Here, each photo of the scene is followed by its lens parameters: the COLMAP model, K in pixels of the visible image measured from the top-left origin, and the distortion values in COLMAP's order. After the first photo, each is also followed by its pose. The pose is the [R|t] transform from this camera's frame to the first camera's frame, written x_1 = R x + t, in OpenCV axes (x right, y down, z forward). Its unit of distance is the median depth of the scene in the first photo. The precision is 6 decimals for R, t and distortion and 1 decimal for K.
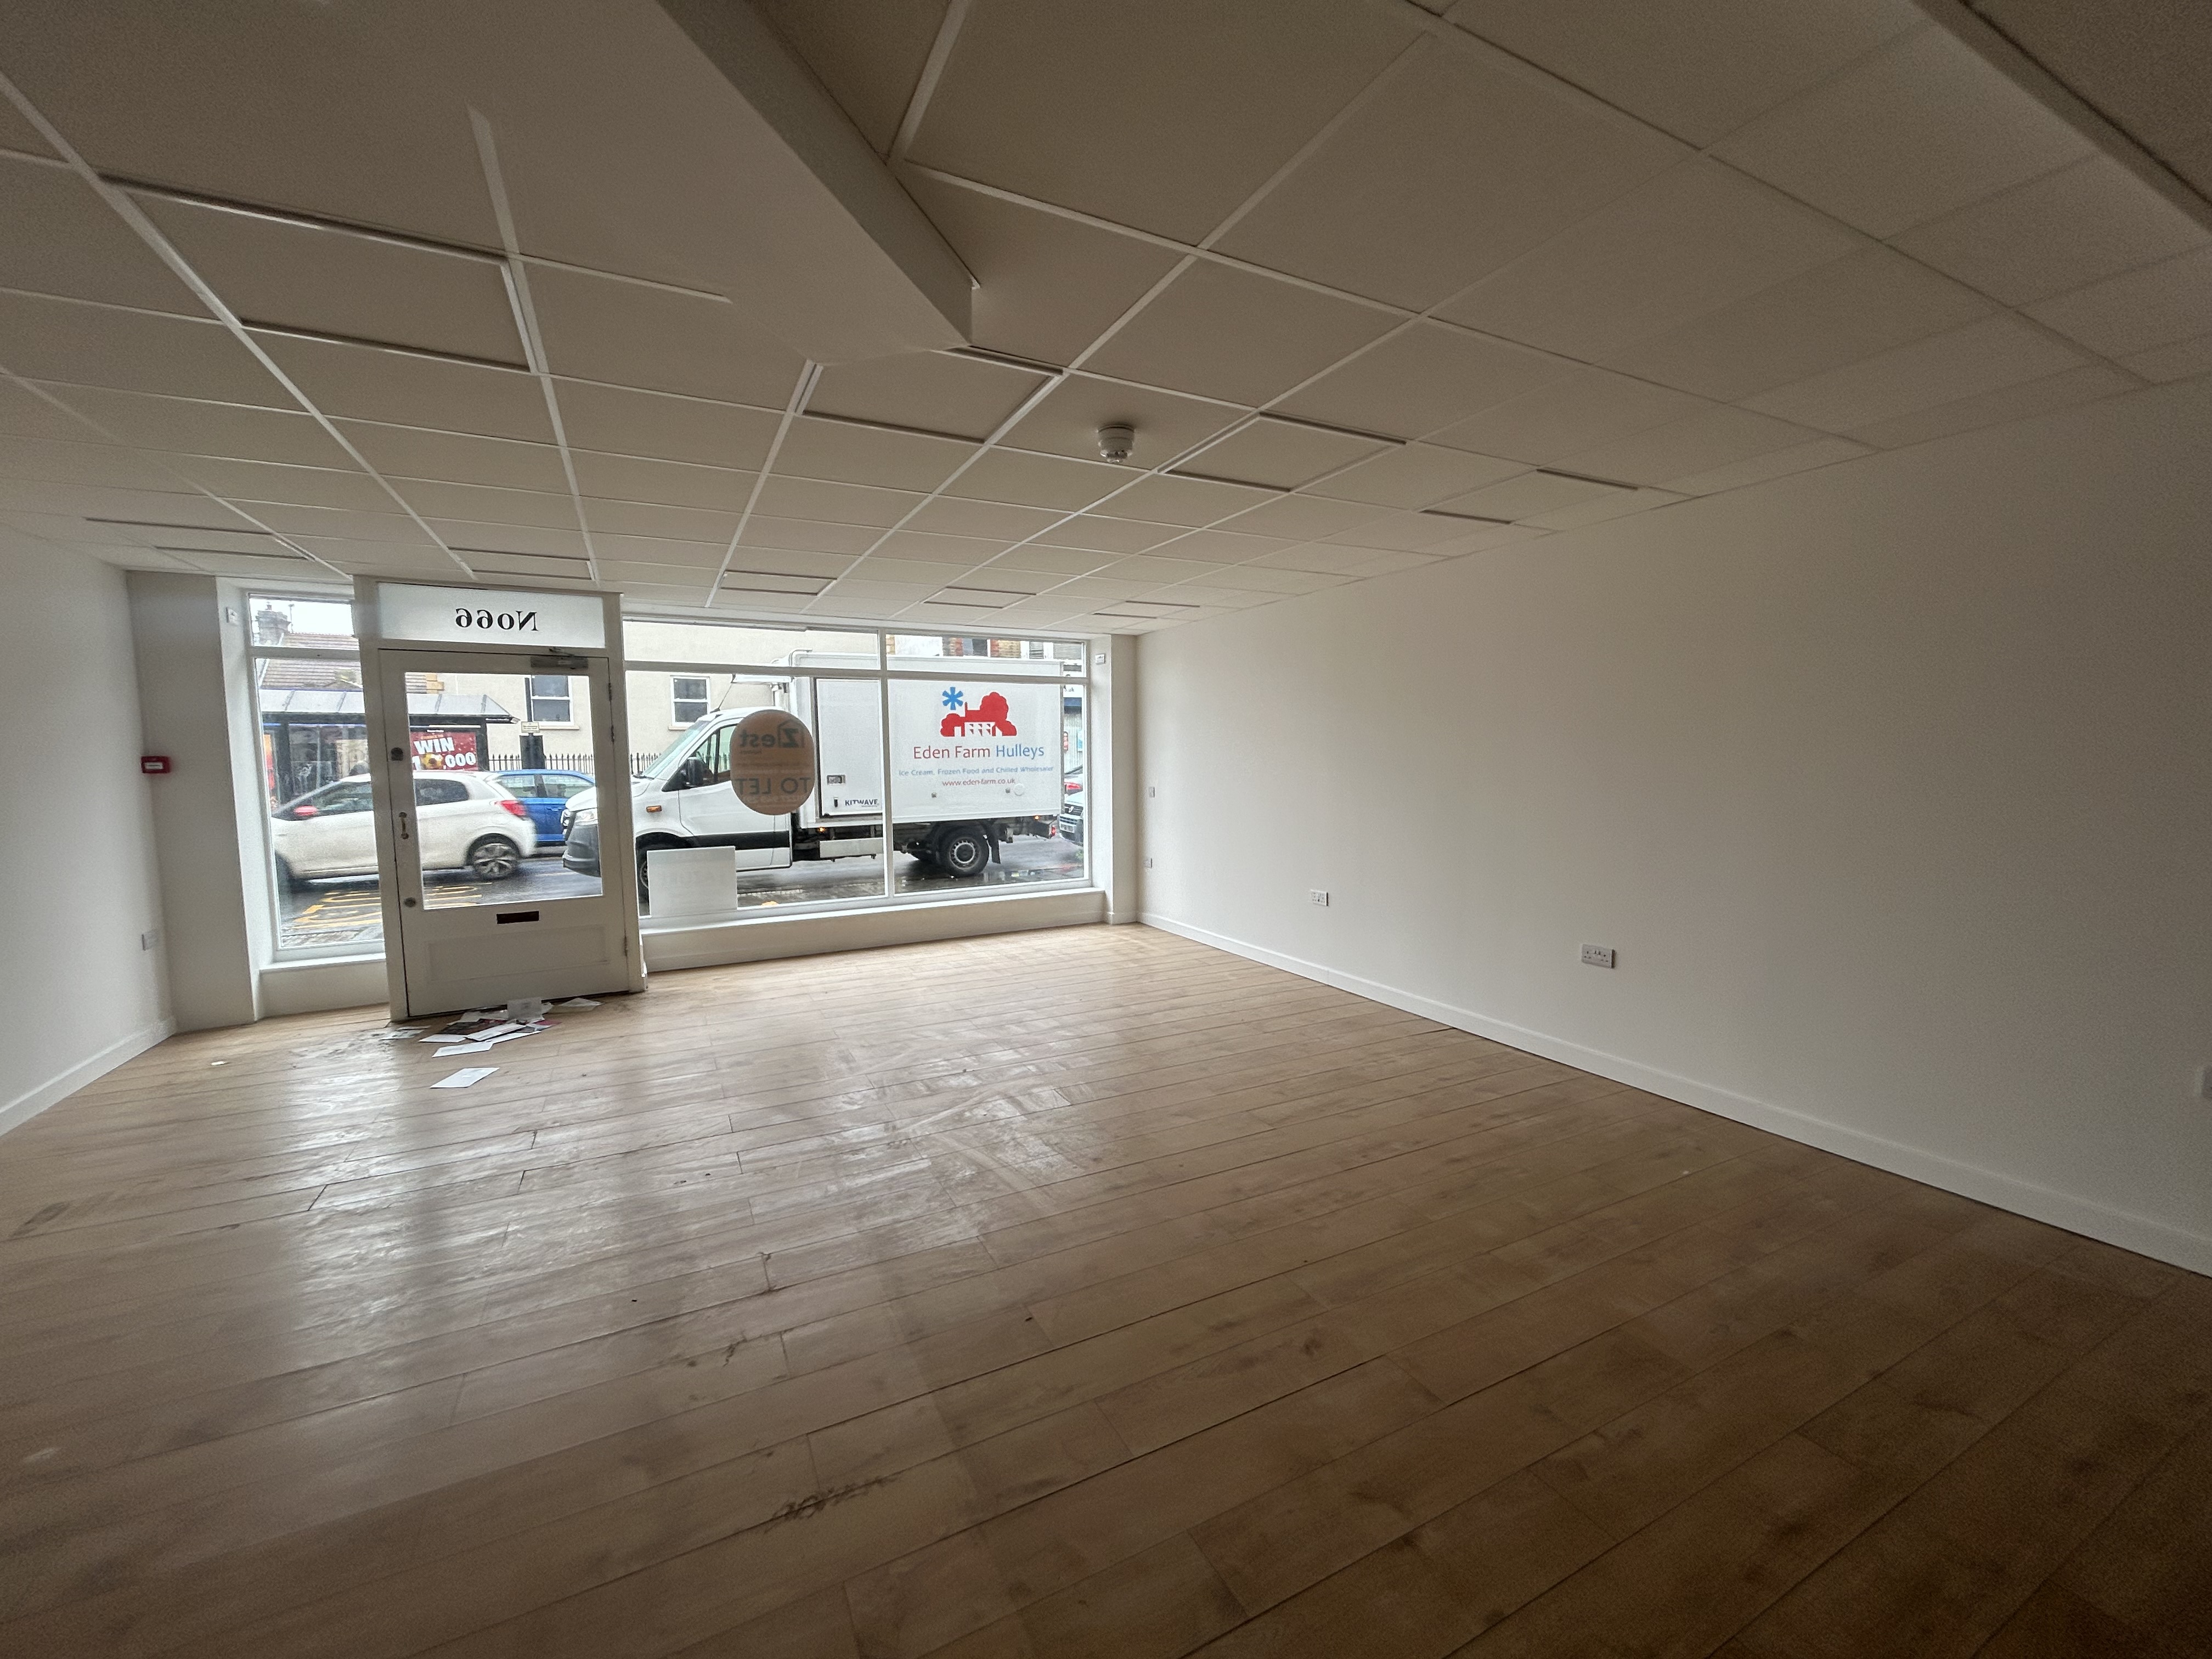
lens RADIAL K [[897.4, 0, 1098.2], [0, 897.4, 829.8], [0, 0, 1]] dist [0.000173, 0.000674]
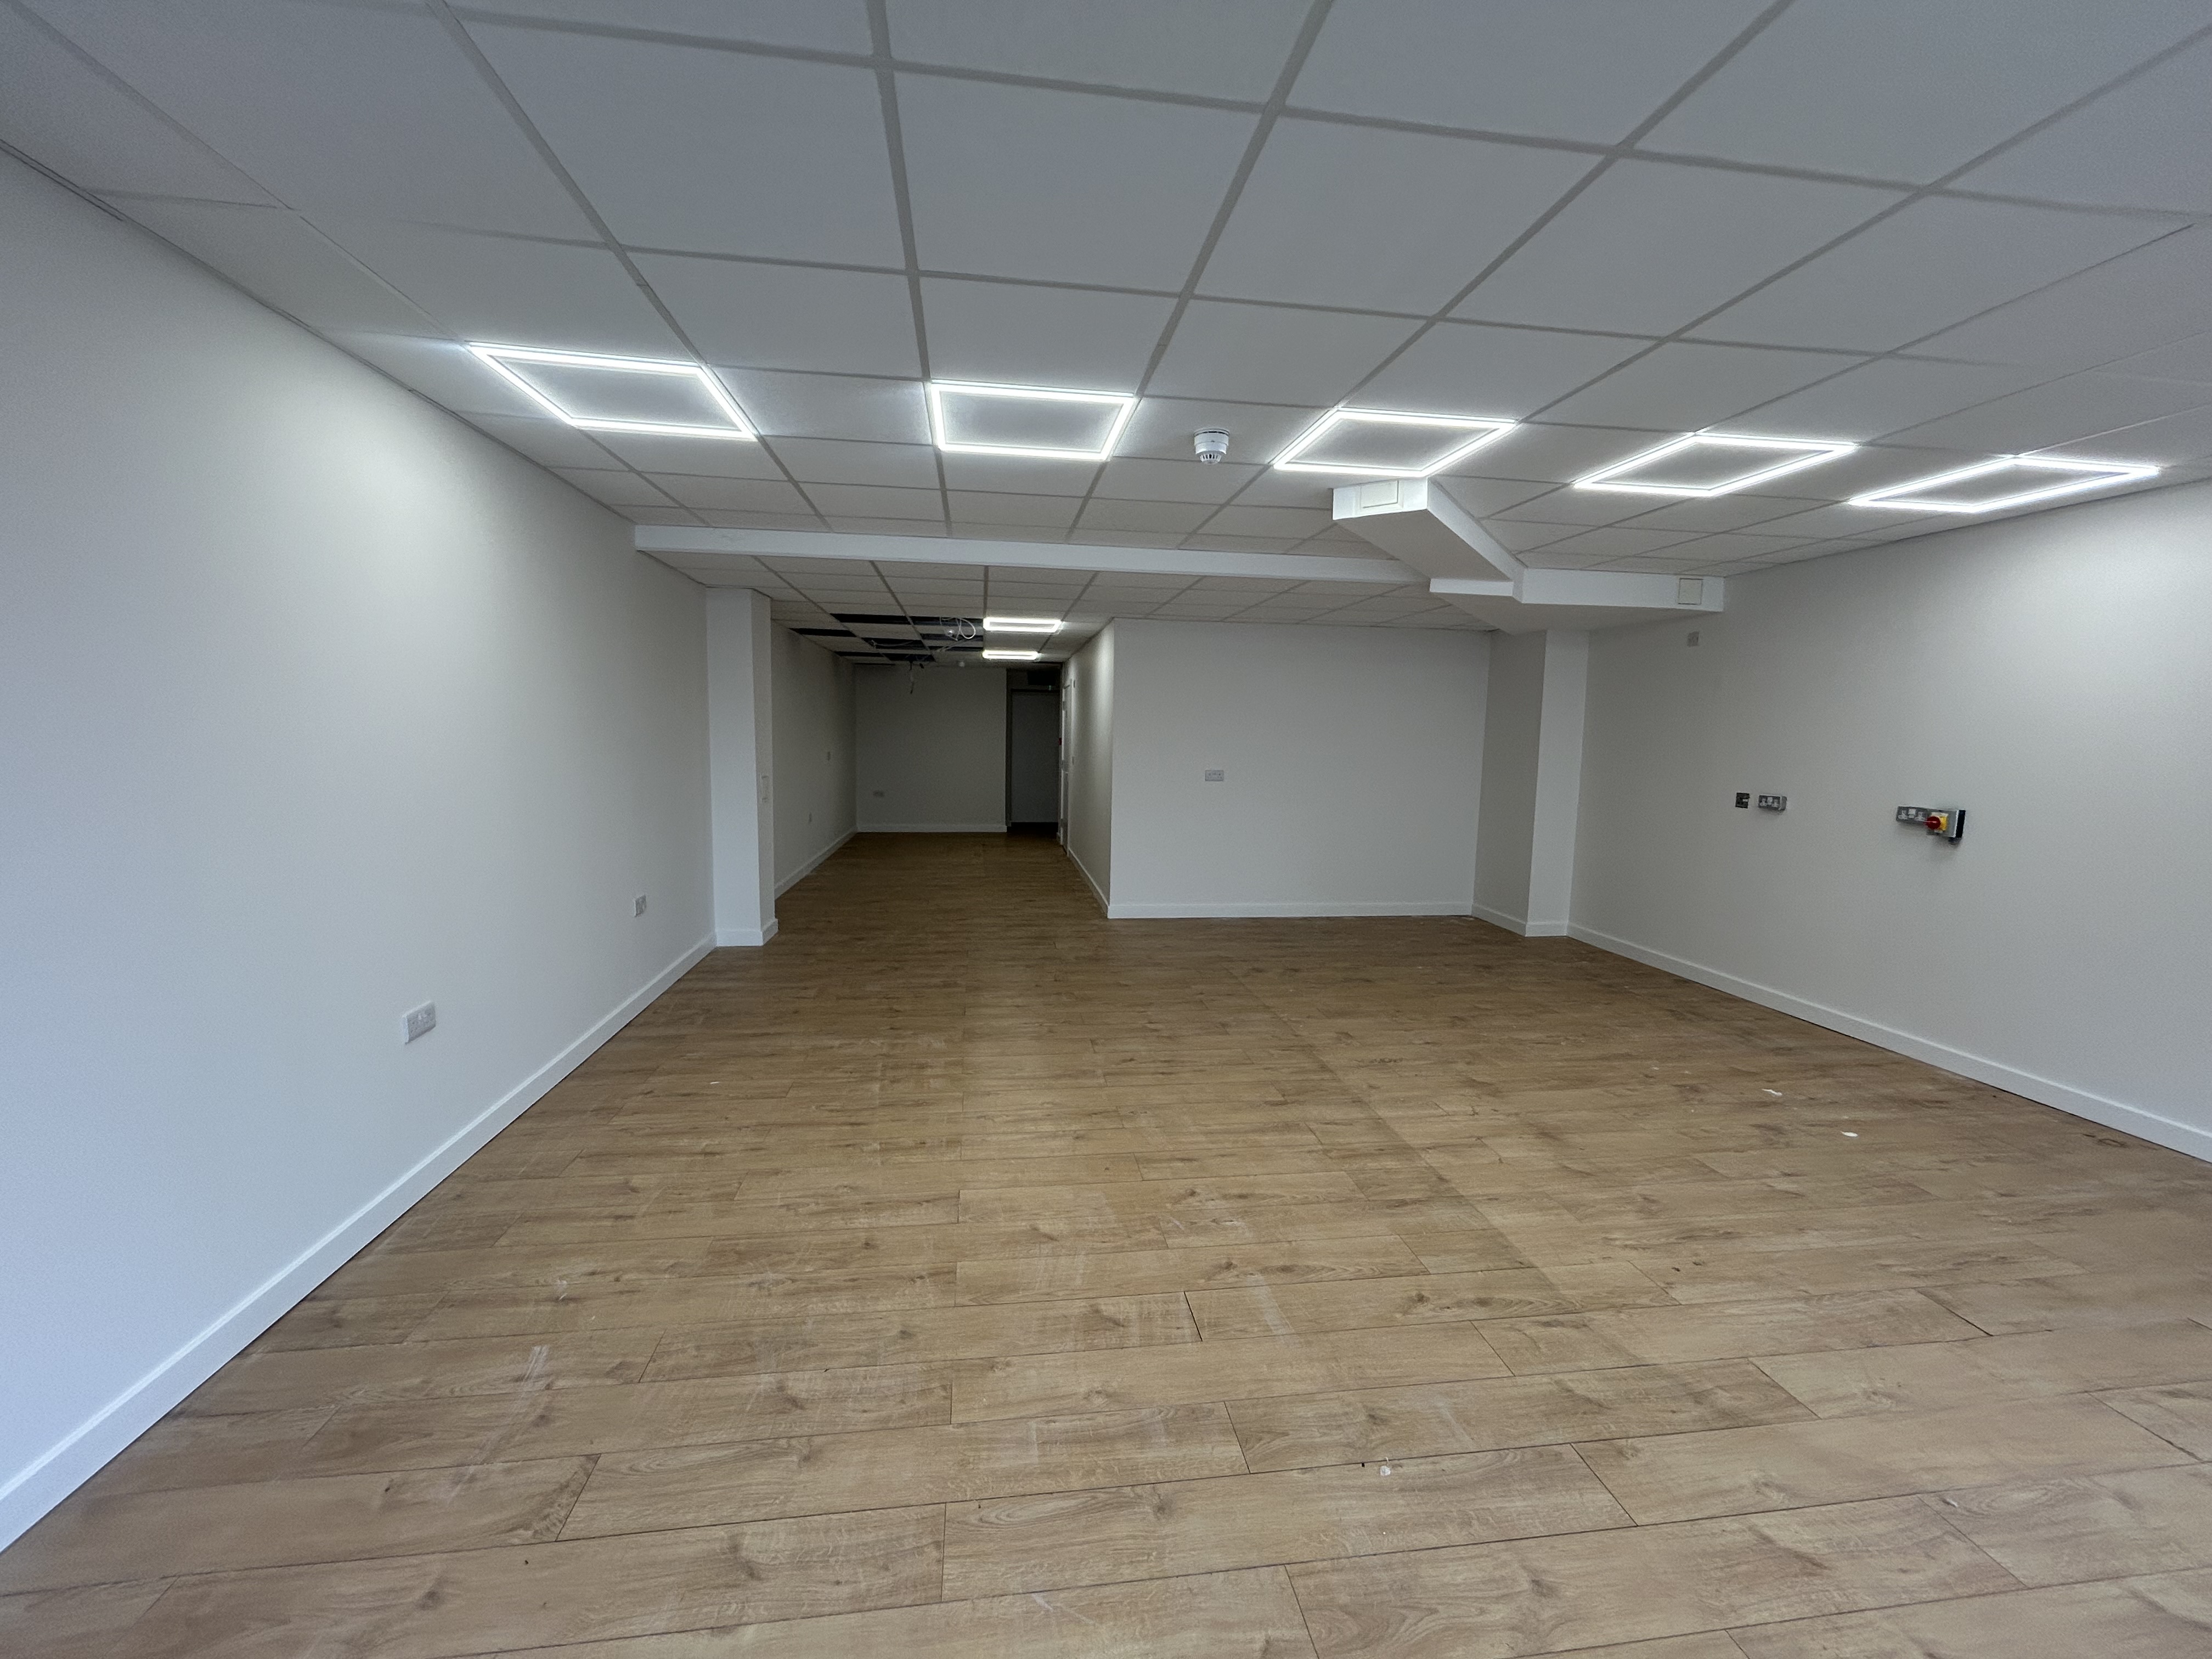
lens RADIAL K [[897.4, 0, 1098.3], [0, 897.4, 825.1], [0, 0, 1]] dist [0.000173, 0.000674]
pose [[-0.945822, -0.042500, 0.321892, -0.192375], [0.017112, 0.983494, 0.180132, -0.157415], [-0.324235, 0.175881, -0.929483, 1.873660]]
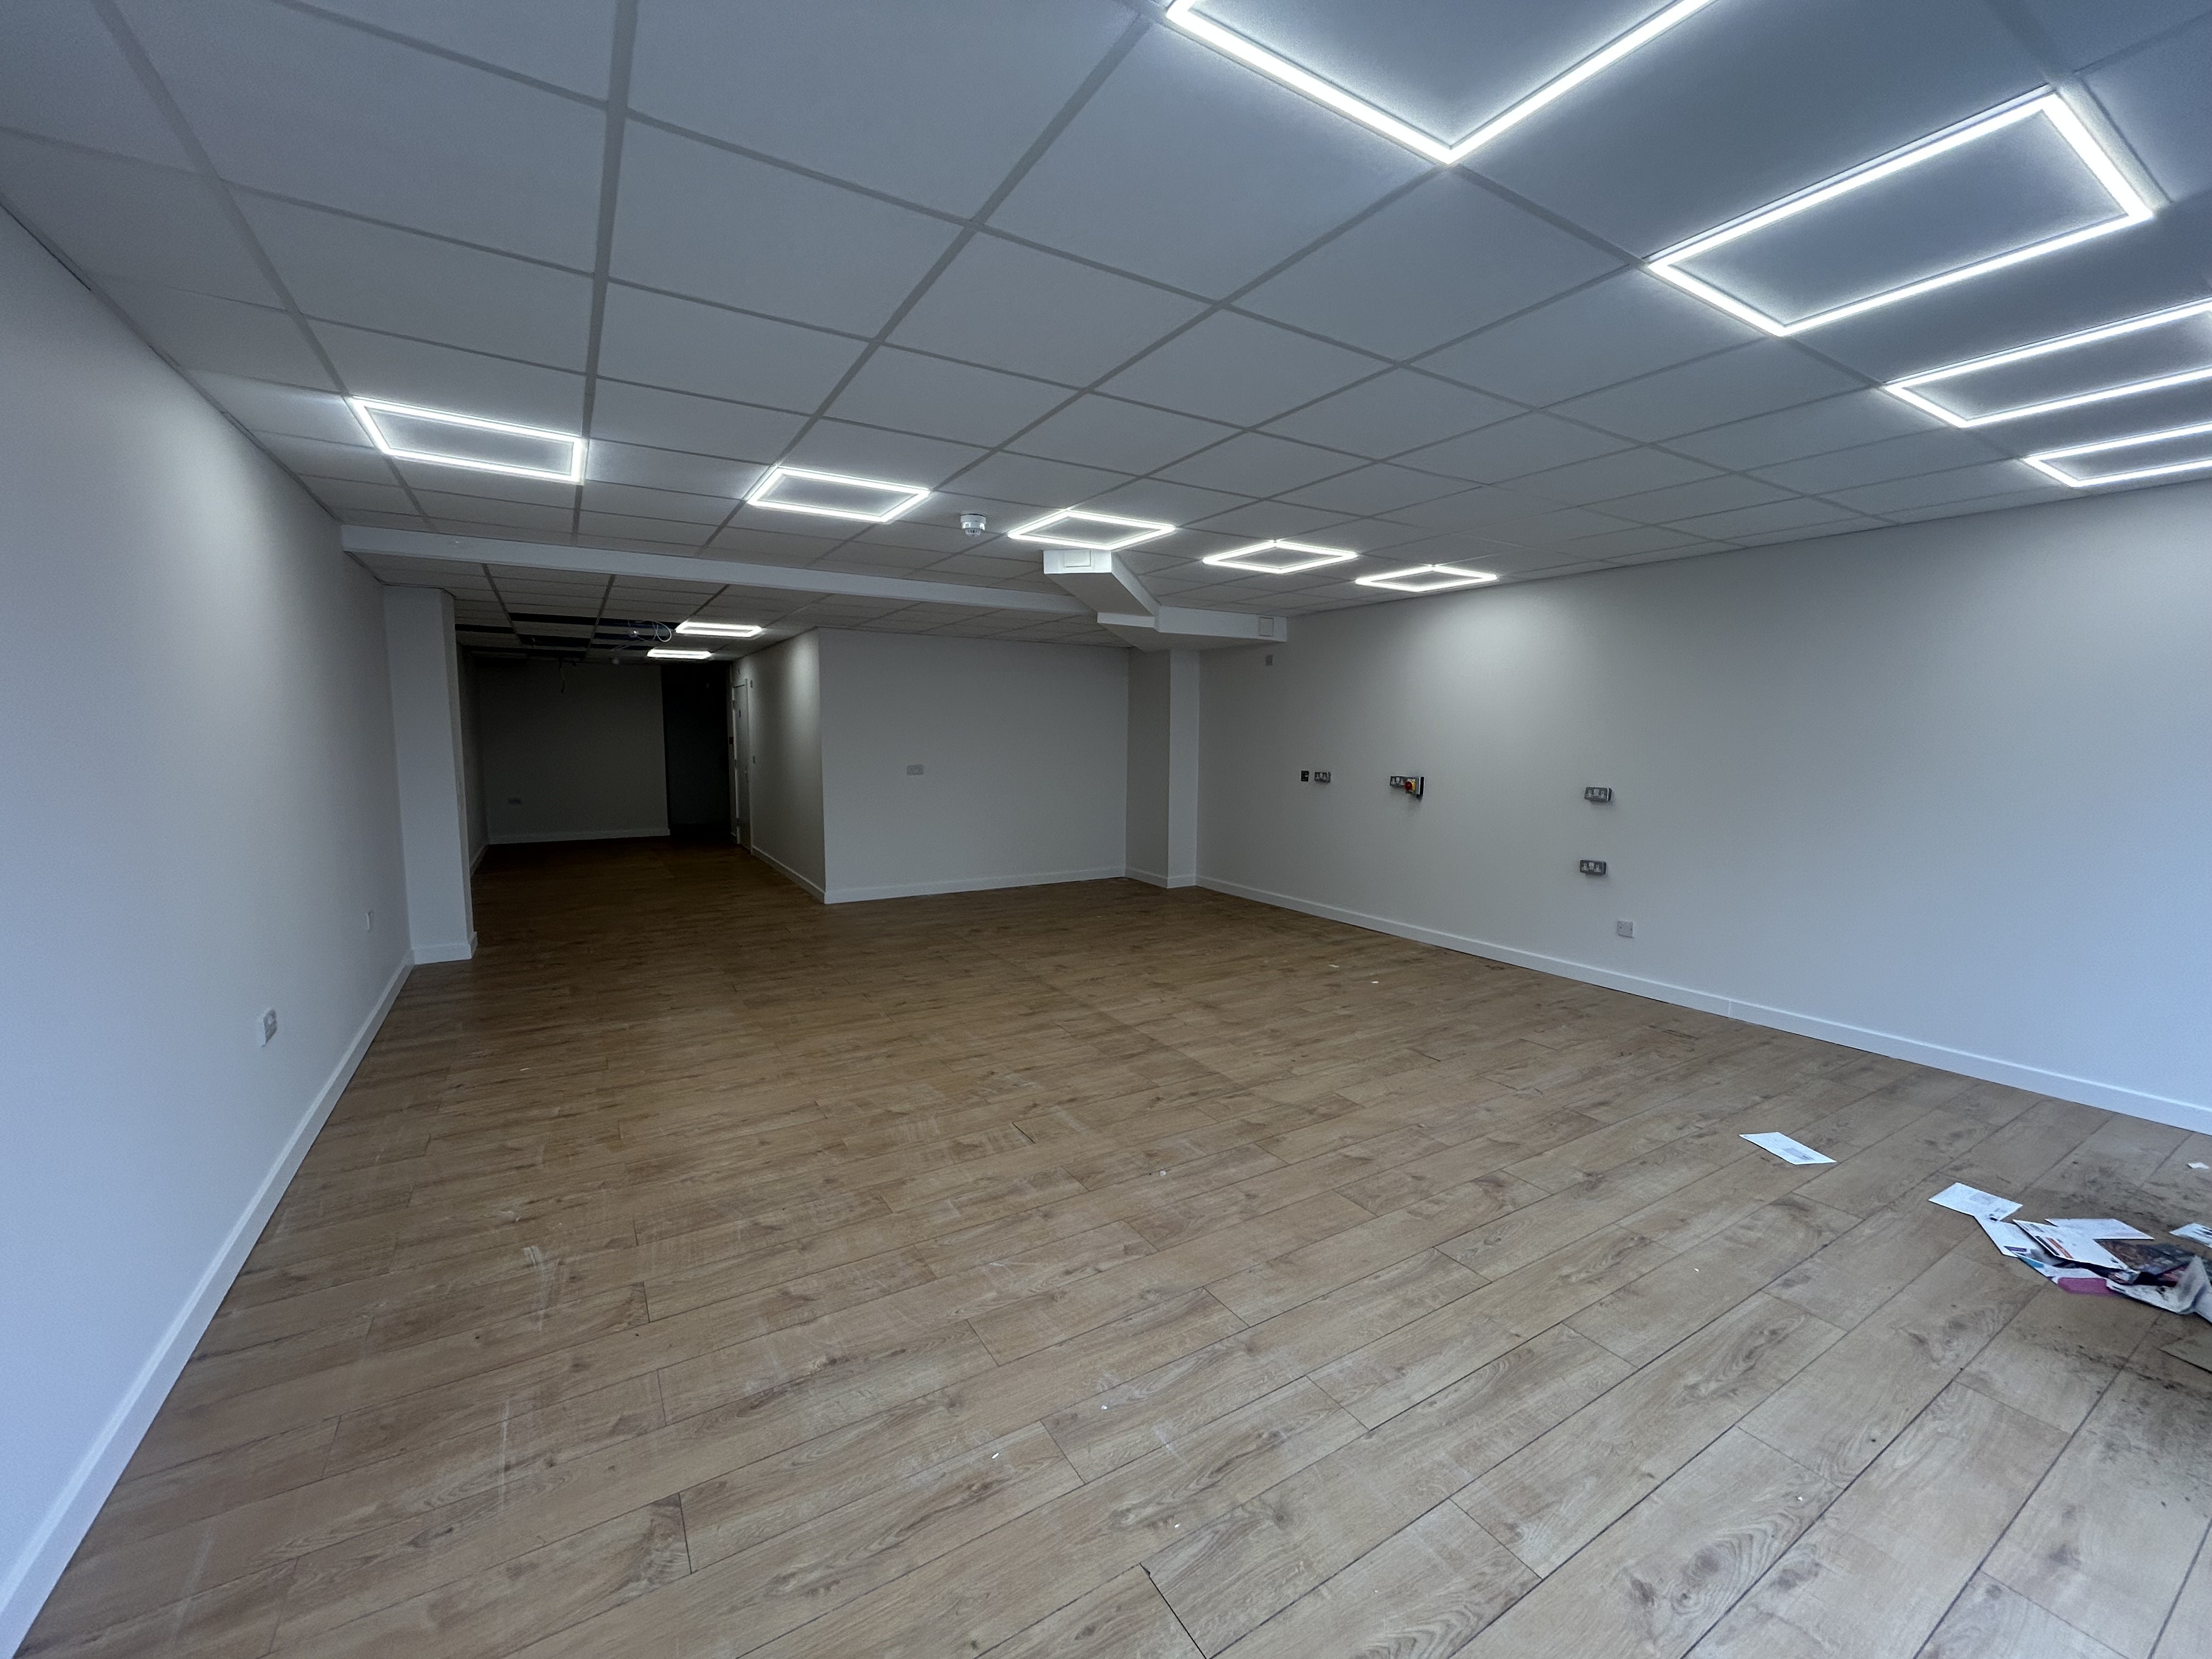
lens RADIAL K [[897.4, 0, 1098.2], [0, 897.4, 820.1], [0, 0, 1]] dist [0.000173, 0.000674]
pose [[-0.996998, 0.009300, -0.076866, -0.057260], [-0.004936, 0.983105, 0.182976, -0.198234], [0.077269, 0.182806, -0.980108, 2.232687]]
